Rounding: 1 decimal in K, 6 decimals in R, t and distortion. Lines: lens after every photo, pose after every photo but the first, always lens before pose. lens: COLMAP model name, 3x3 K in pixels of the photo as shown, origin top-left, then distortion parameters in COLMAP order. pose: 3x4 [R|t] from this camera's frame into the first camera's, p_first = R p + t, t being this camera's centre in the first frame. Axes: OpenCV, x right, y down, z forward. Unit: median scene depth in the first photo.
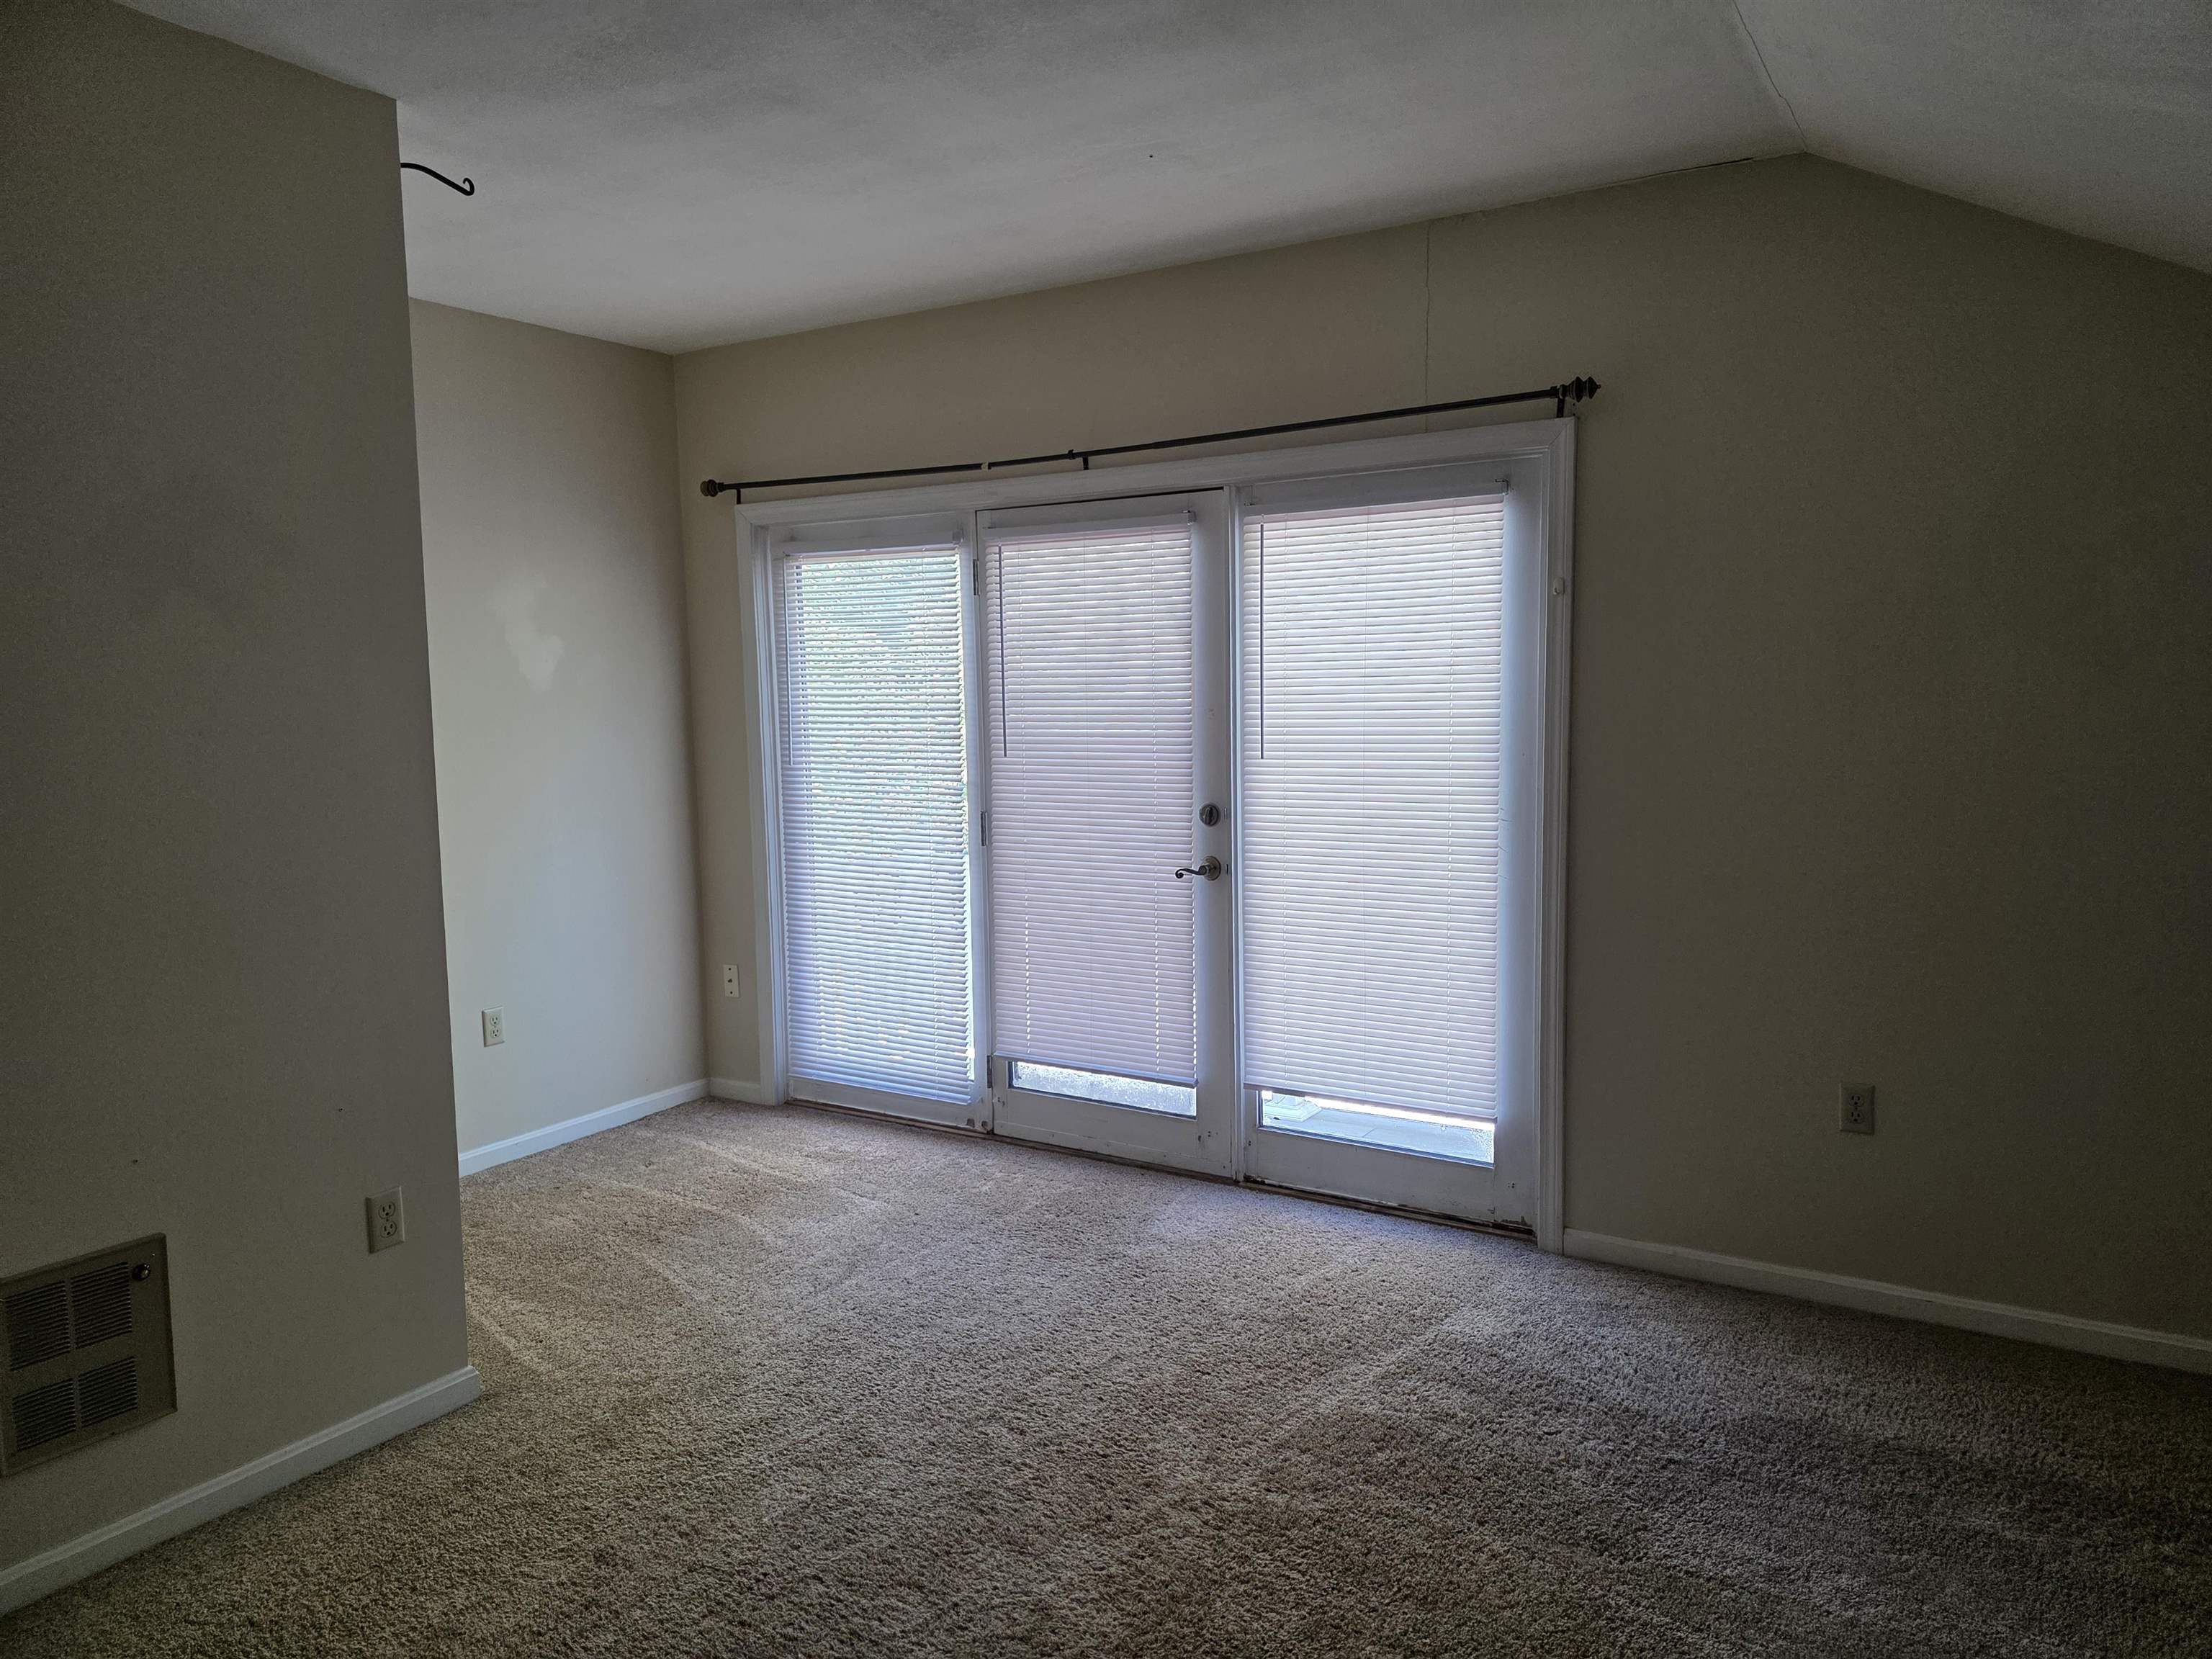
lens RADIAL K [[1485.3, 0, 1119.0], [0, 1485.3, 832.4], [0, 0, 1]] dist [0.057862, -0.055028]
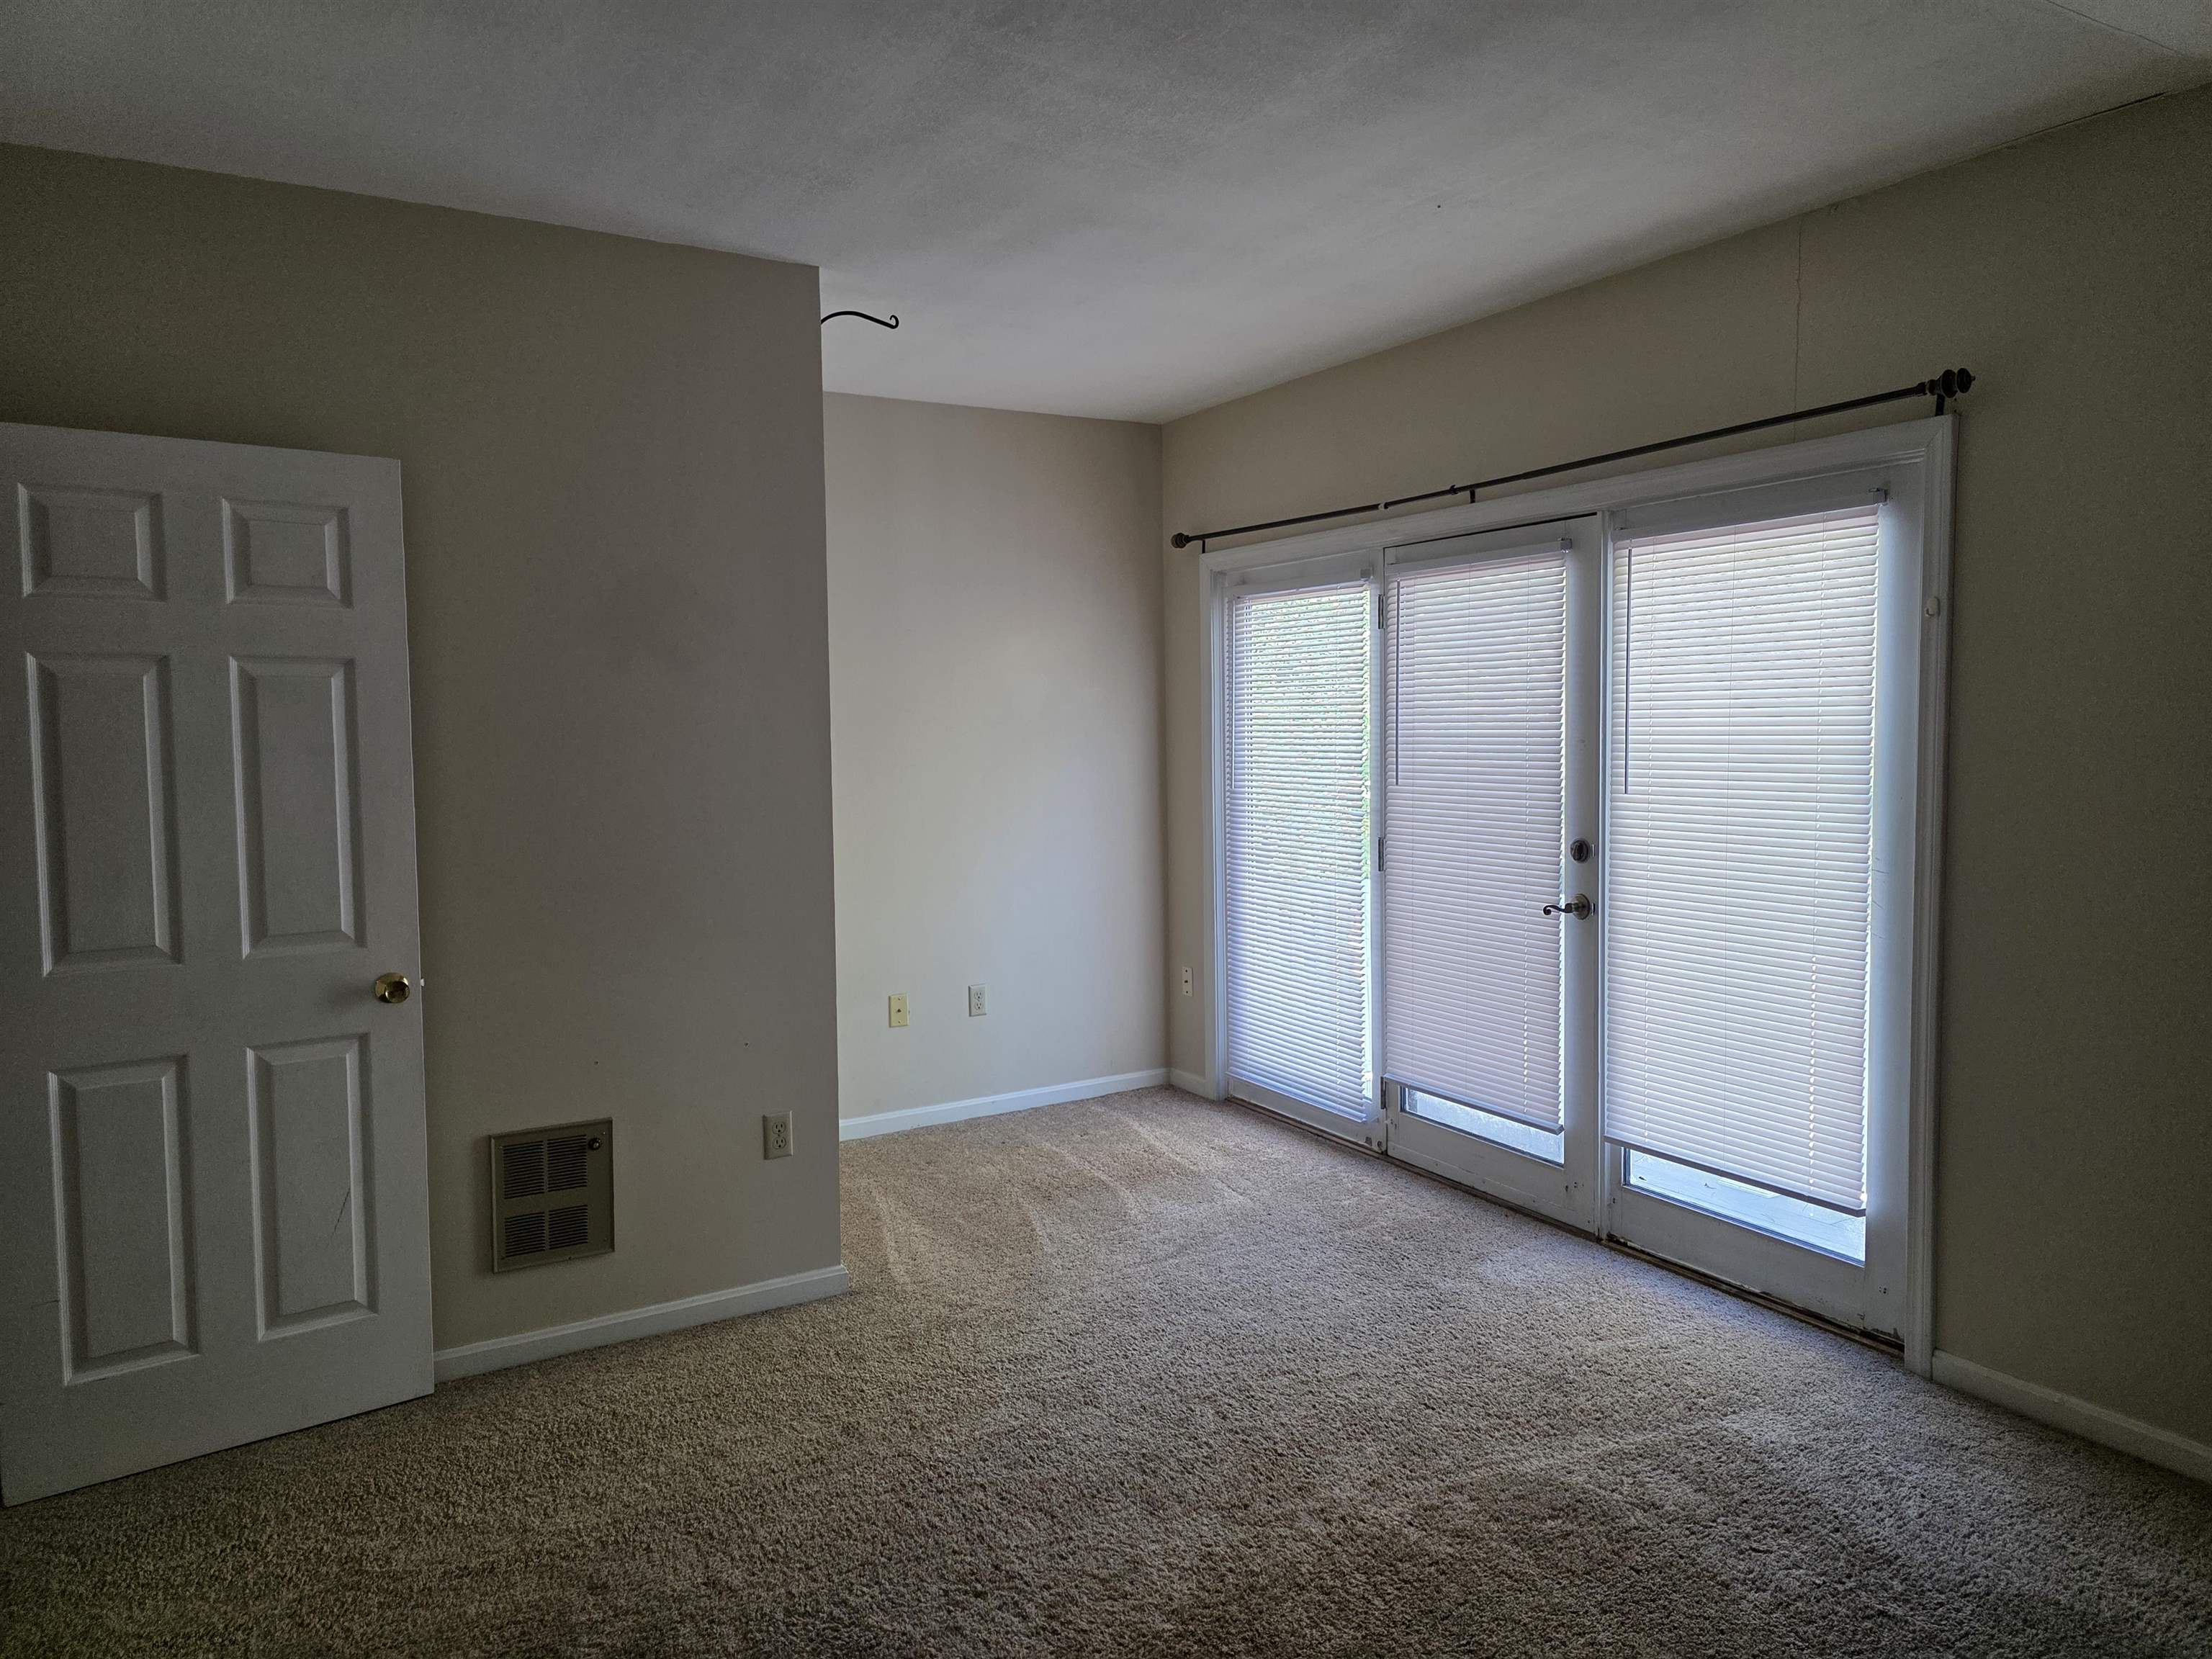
lens RADIAL K [[1485.3, 0, 1114.5], [0, 1485.3, 810.8], [0, 0, 1]] dist [0.057862, -0.055028]
pose [[0.881374, 0.033242, -0.471249, 0.286975], [-0.046933, 0.998748, -0.017326, -0.007717], [0.470082, 0.037387, 0.881830, 0.003328]]
